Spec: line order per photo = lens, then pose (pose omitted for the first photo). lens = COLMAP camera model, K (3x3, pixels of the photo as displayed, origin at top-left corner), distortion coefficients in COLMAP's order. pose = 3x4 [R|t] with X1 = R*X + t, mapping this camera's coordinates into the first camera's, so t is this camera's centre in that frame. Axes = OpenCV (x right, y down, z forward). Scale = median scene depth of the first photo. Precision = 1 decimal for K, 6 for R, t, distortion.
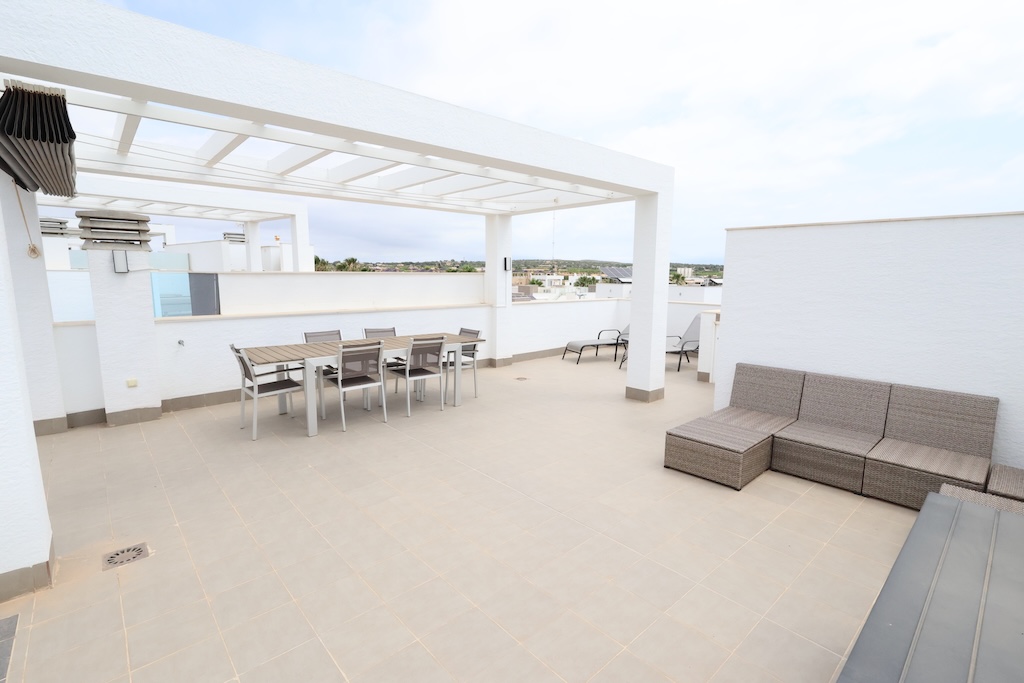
lens RADIAL K [[478.2, 0, 514.3], [0, 478.2, 342.9], [0, 0, 1]] dist [0.000196, -0.000041]
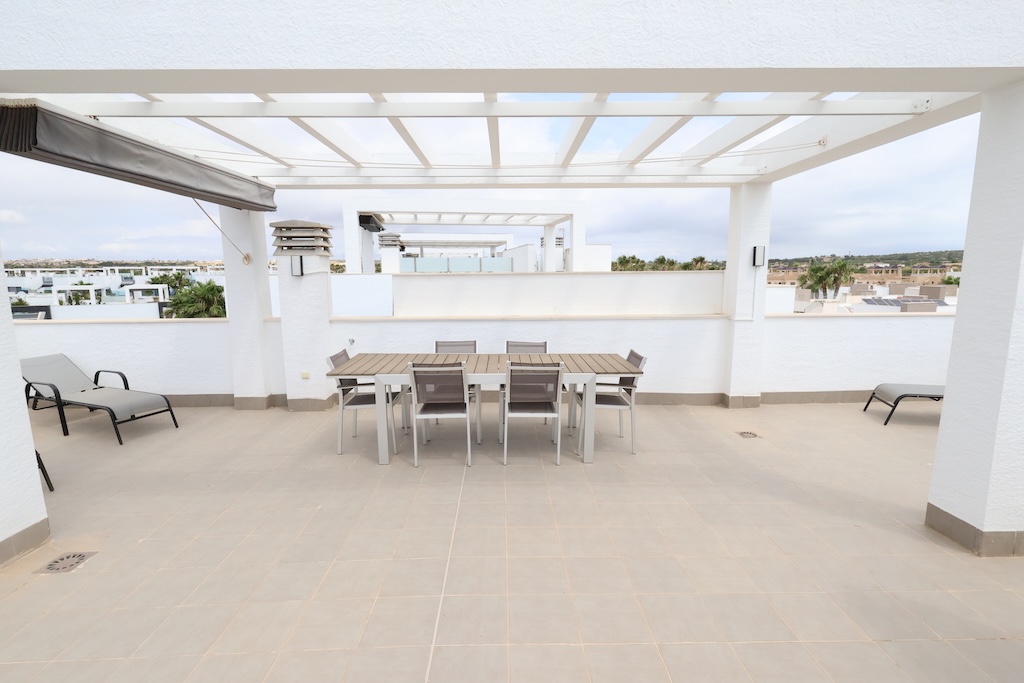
lens RADIAL K [[478.2, 0, 514.3], [0, 478.2, 342.9], [0, 0, 1]] dist [0.000196, -0.000041]
pose [[0.758244, 0.081314, -0.646880, 0.167867], [-0.080523, 0.996275, 0.030848, -0.038550], [0.646979, 0.028699, 0.761967, 0.280246]]
